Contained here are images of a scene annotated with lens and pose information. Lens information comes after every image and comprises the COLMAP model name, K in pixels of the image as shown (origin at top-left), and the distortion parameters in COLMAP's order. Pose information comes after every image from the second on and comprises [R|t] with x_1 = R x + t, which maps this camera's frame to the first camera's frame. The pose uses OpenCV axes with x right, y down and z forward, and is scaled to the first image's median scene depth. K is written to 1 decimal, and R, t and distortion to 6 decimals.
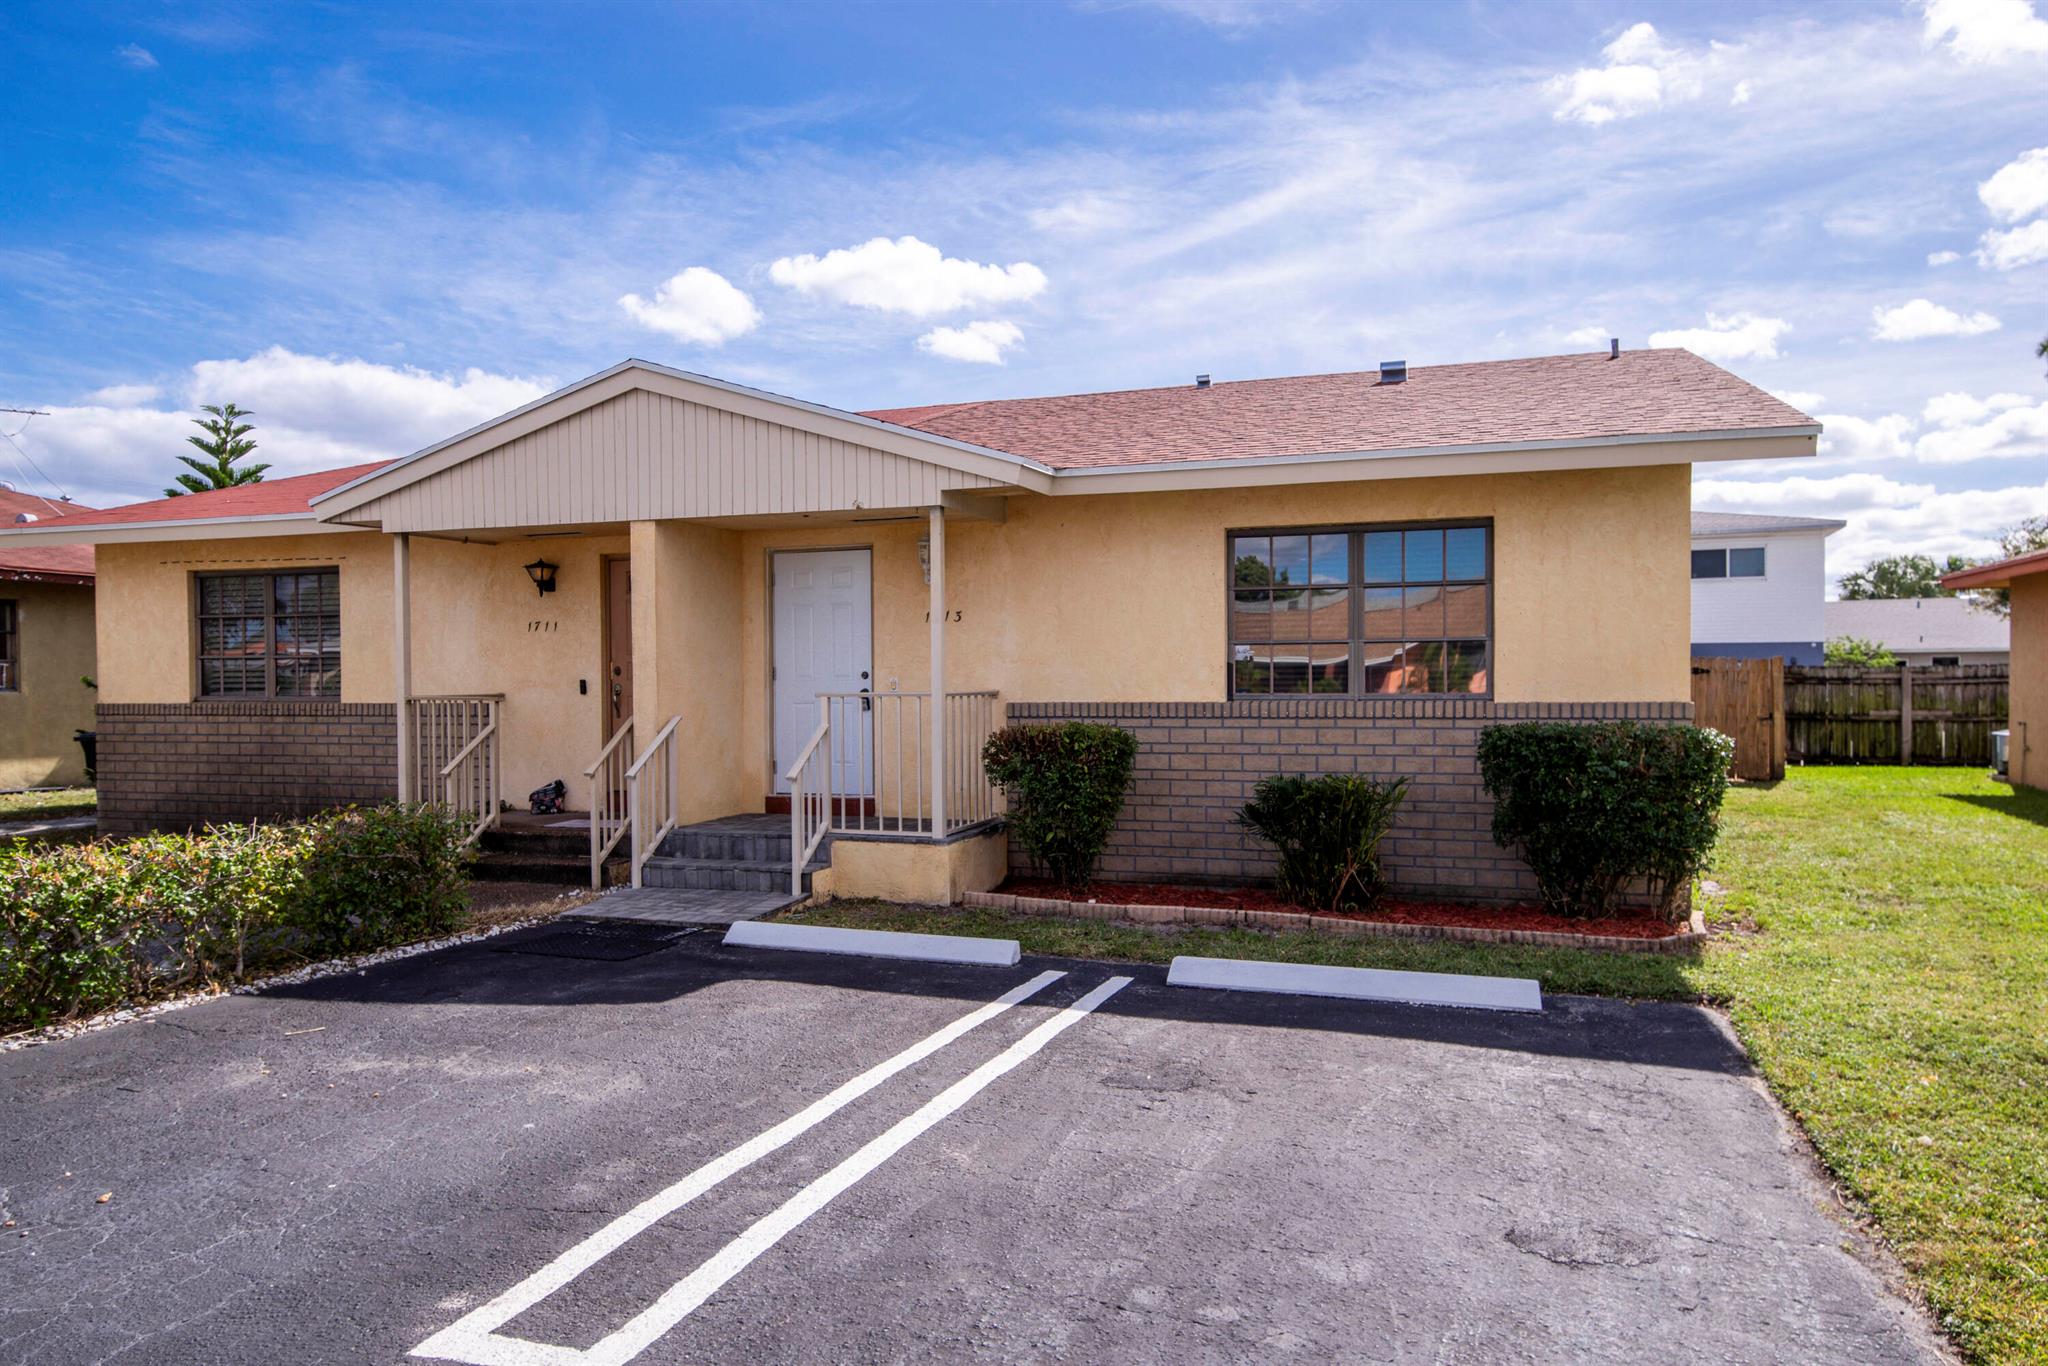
lens RADIAL K [[1358.8, 0, 1042.4], [0, 1358.8, 705.5], [0, 0, 1]] dist [0.023892, -0.000063]
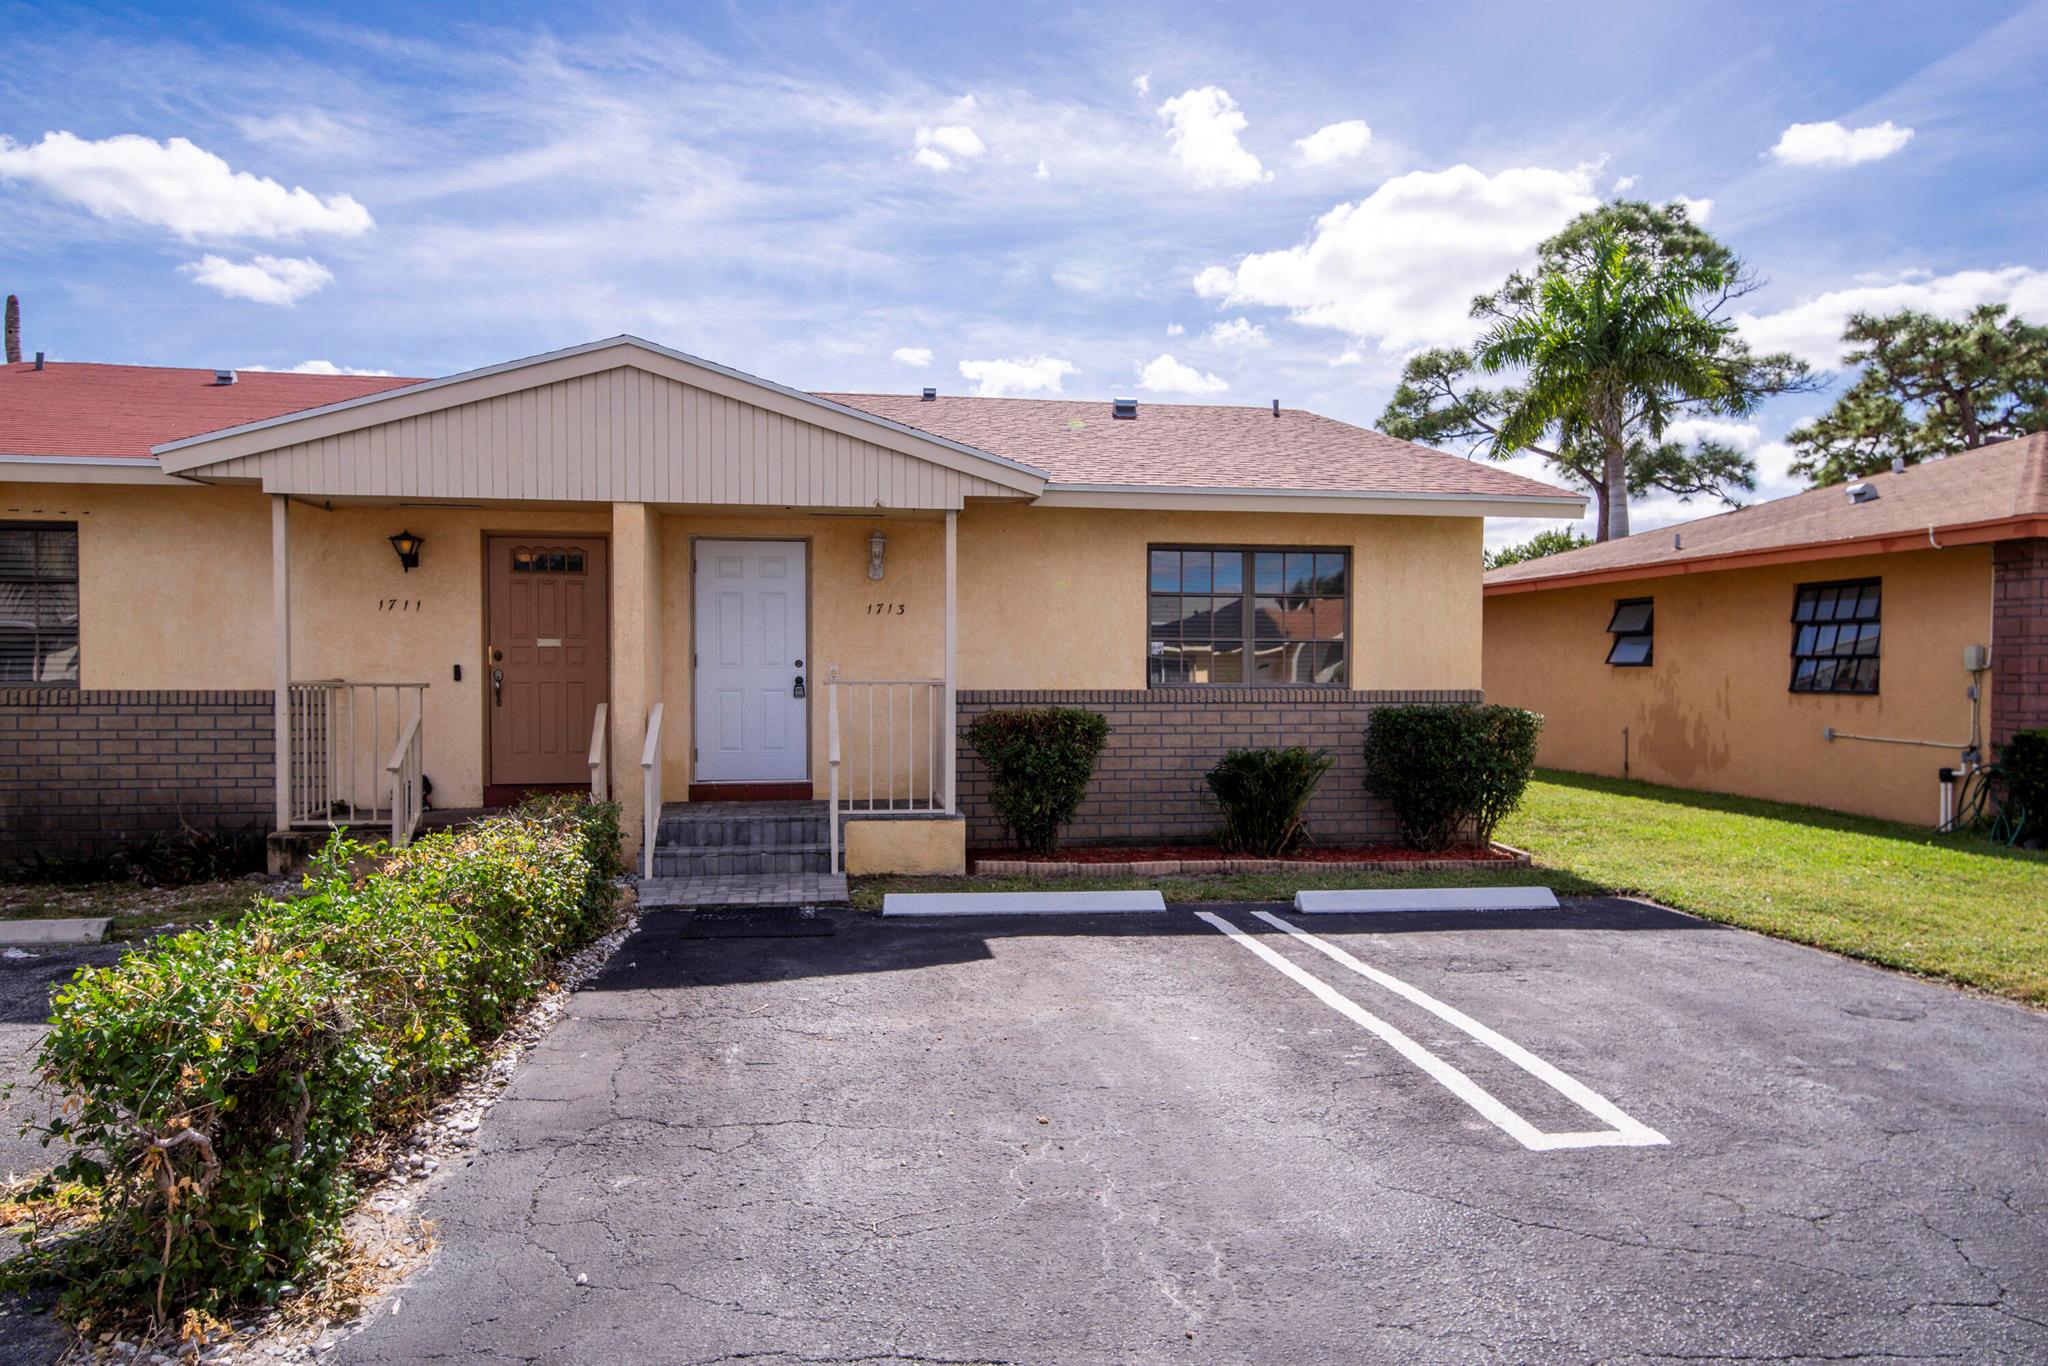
lens RADIAL K [[1358.8, 0, 1042.4], [0, 1358.8, 705.5], [0, 0, 1]] dist [0.023892, -0.000063]
pose [[0.881651, -0.004197, 0.471883, -0.502765], [0.000691, 0.999971, 0.007603, 0.002090], [-0.471901, -0.006377, 0.881628, 0.003215]]
